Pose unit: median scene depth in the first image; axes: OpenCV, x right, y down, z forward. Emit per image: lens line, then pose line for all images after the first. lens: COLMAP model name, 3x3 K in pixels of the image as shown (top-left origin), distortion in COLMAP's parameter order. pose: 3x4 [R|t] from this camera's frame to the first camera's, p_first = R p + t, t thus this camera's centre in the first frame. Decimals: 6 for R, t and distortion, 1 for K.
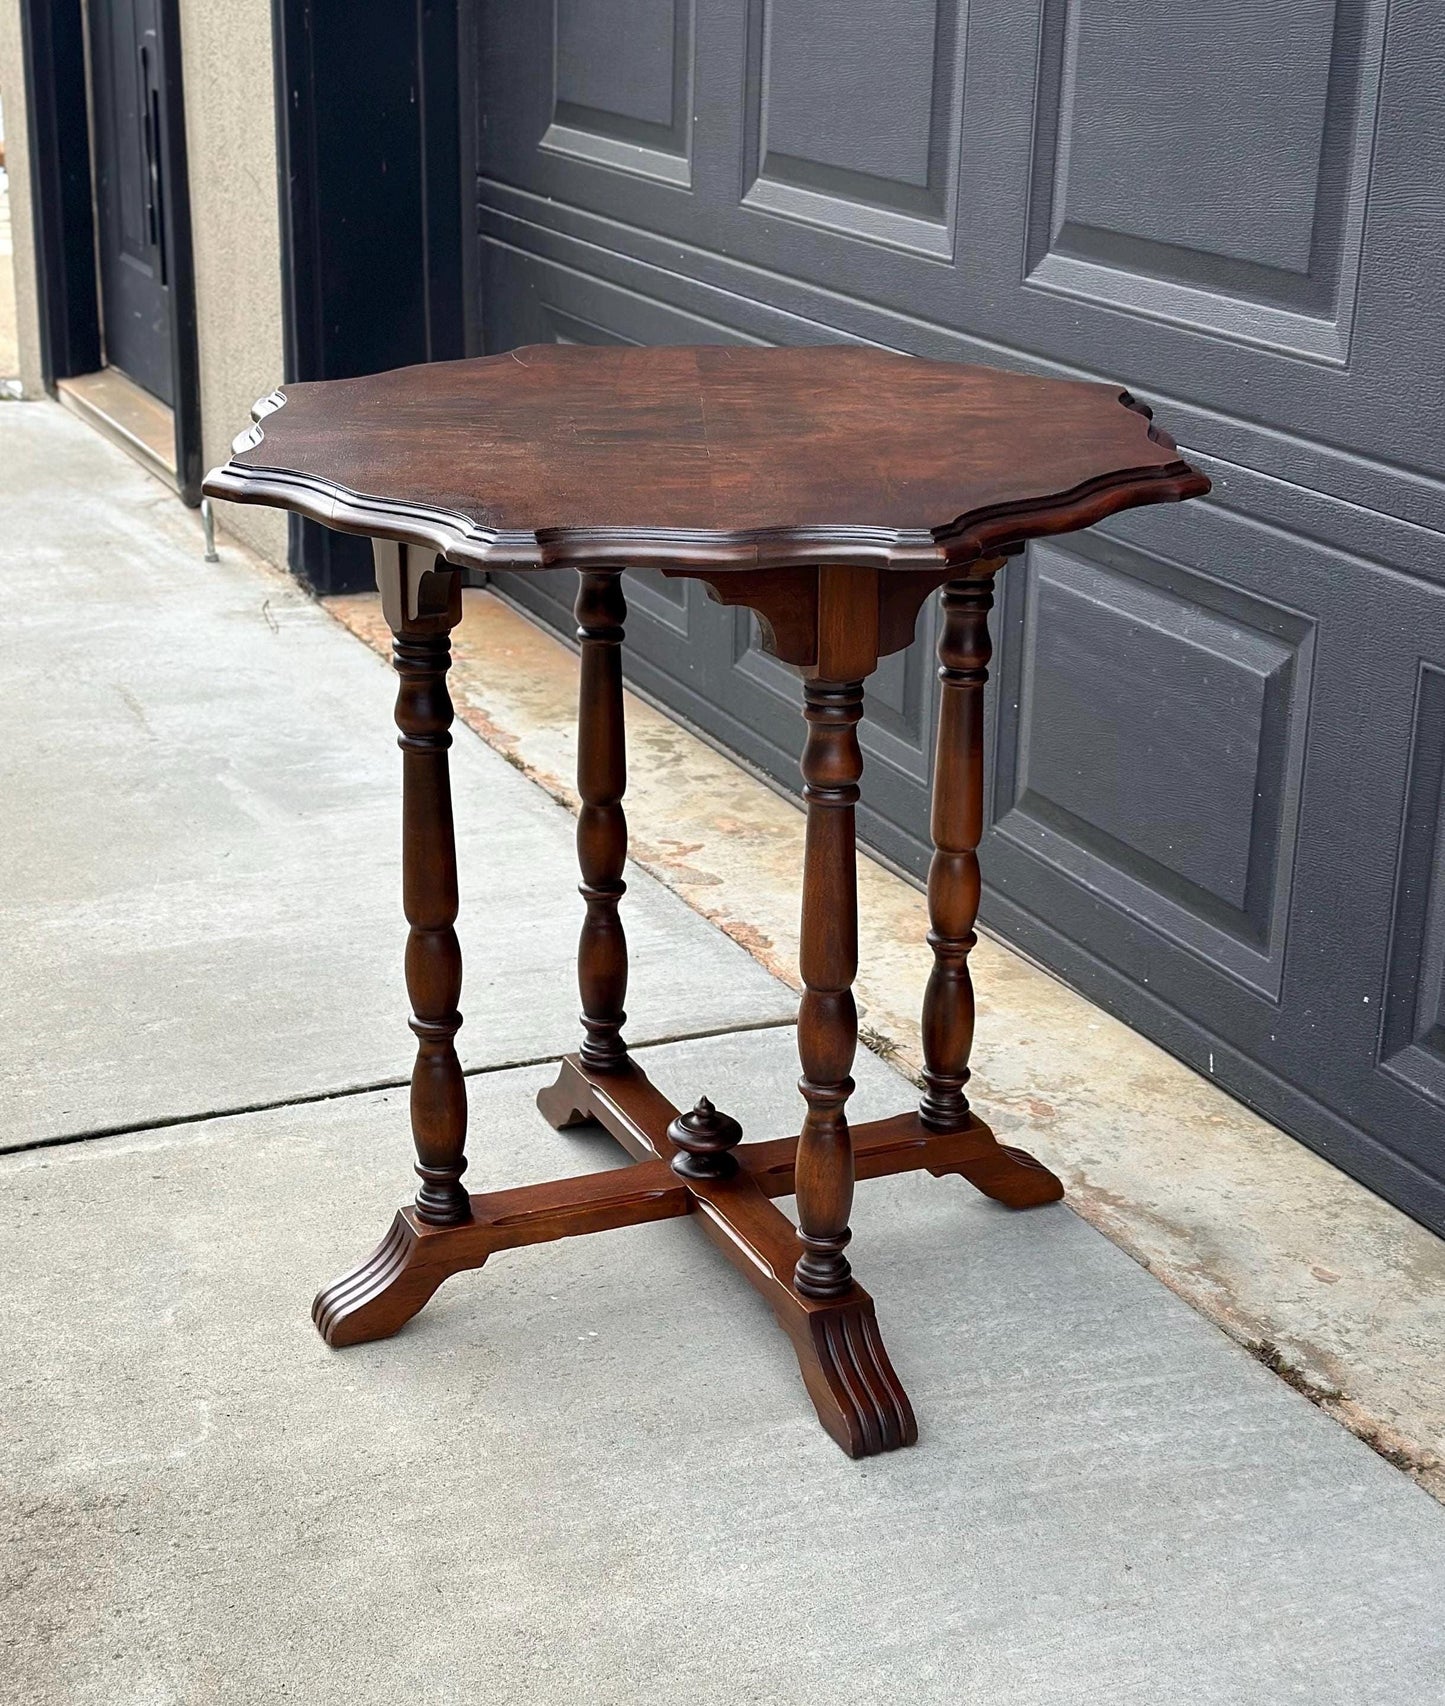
lens RADIAL K [[2851.8, 0, 730.4], [0, 2851.8, 890.8], [0, 0, 1]] dist [0.151295, 0.000000]
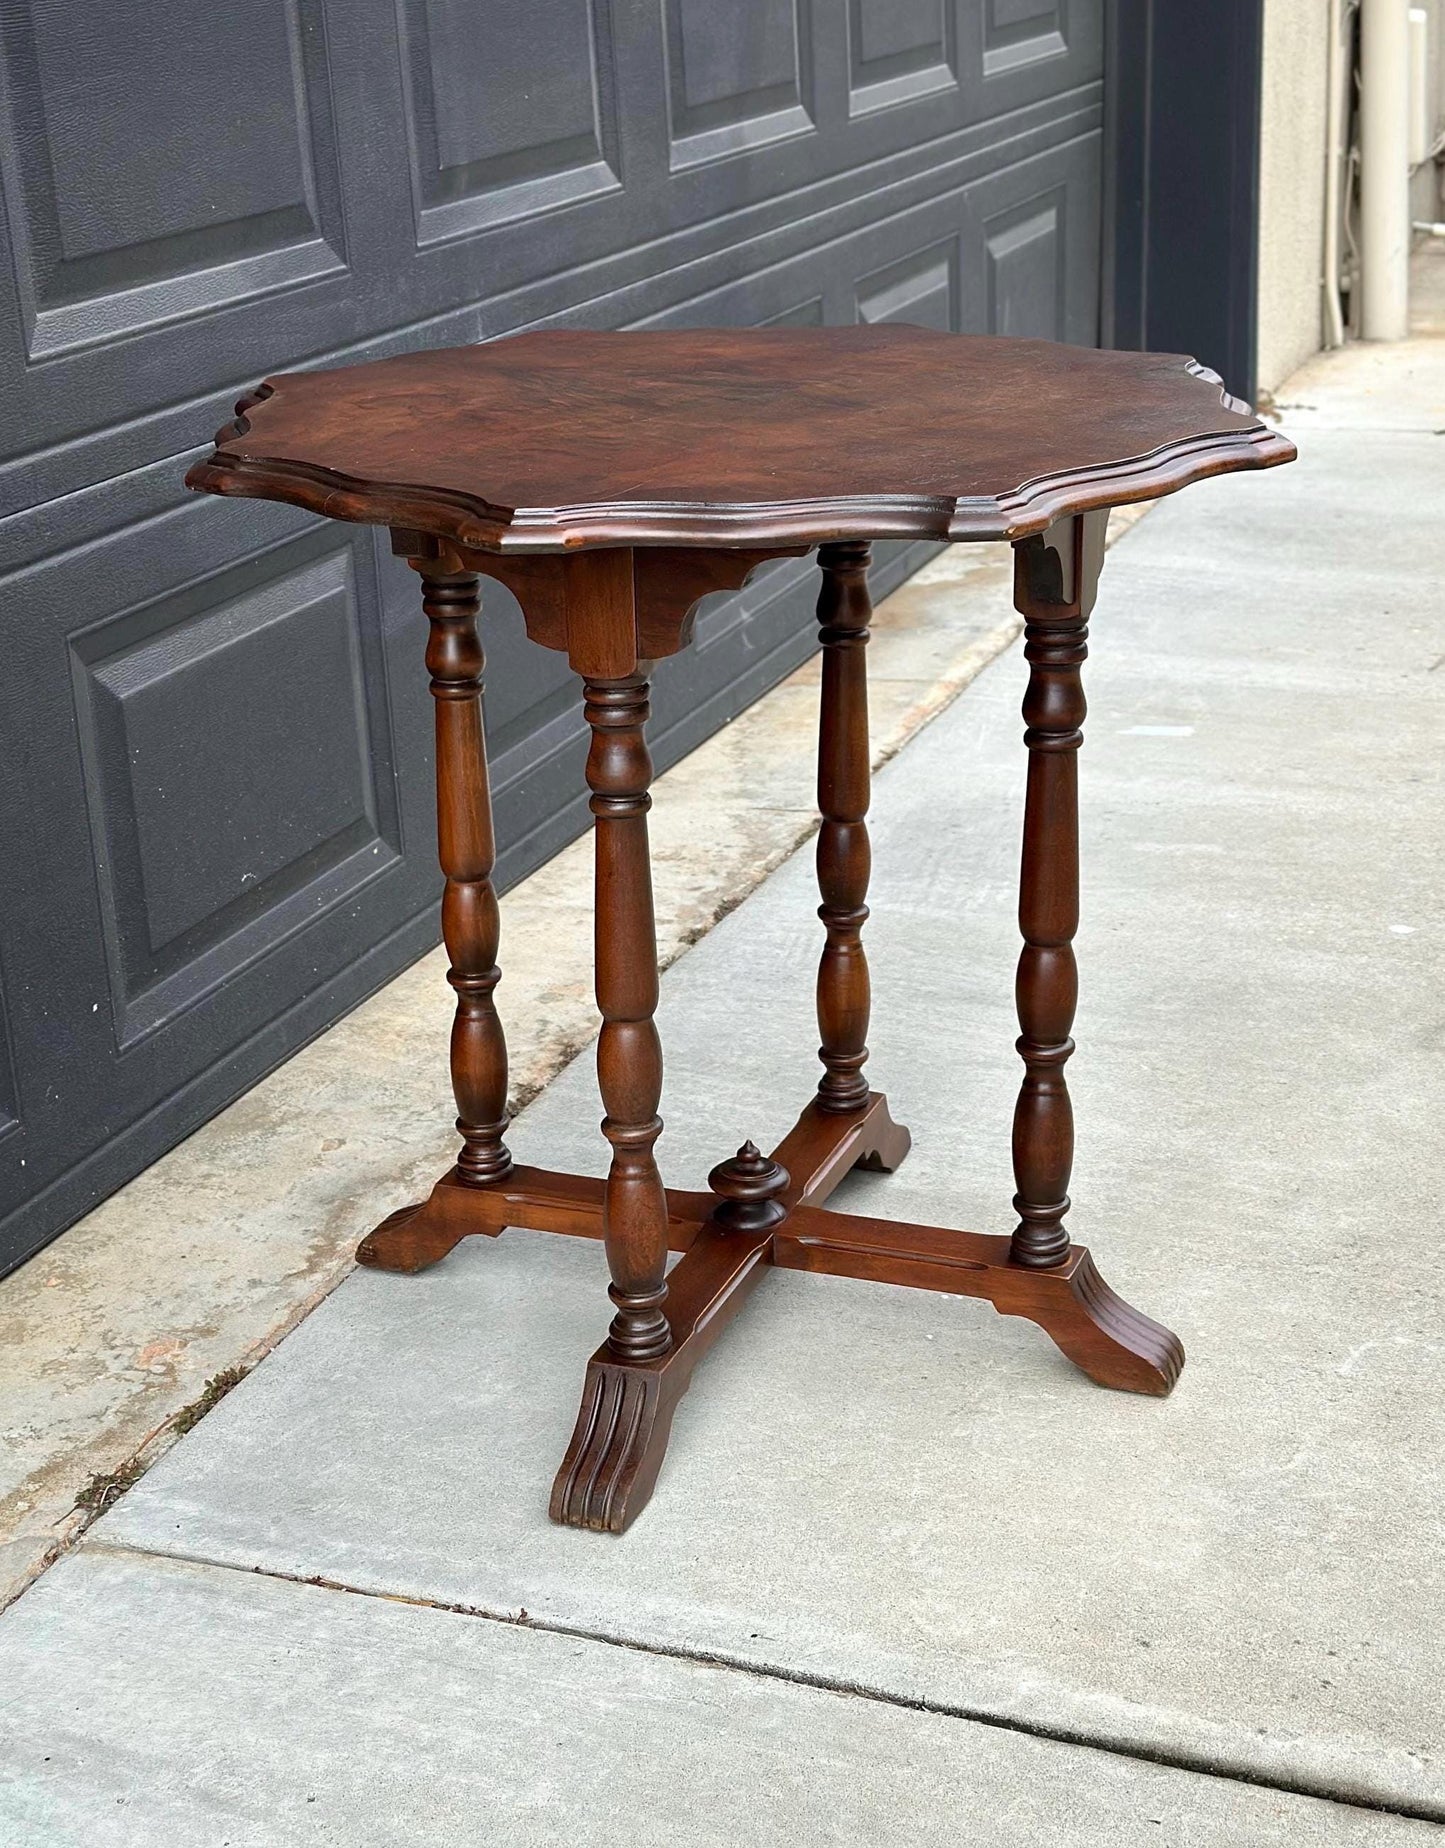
lens RADIAL K [[2973.2, 0, 721.1], [0, 2973.2, 943.9], [0, 0, 1]] dist [0.145793, 0.000000]
pose [[-0.713705, -0.234616, 0.659986, -0.560520], [0.258961, 0.787094, 0.559841, -0.466669], [-0.650819, 0.570471, -0.500996, 1.309726]]
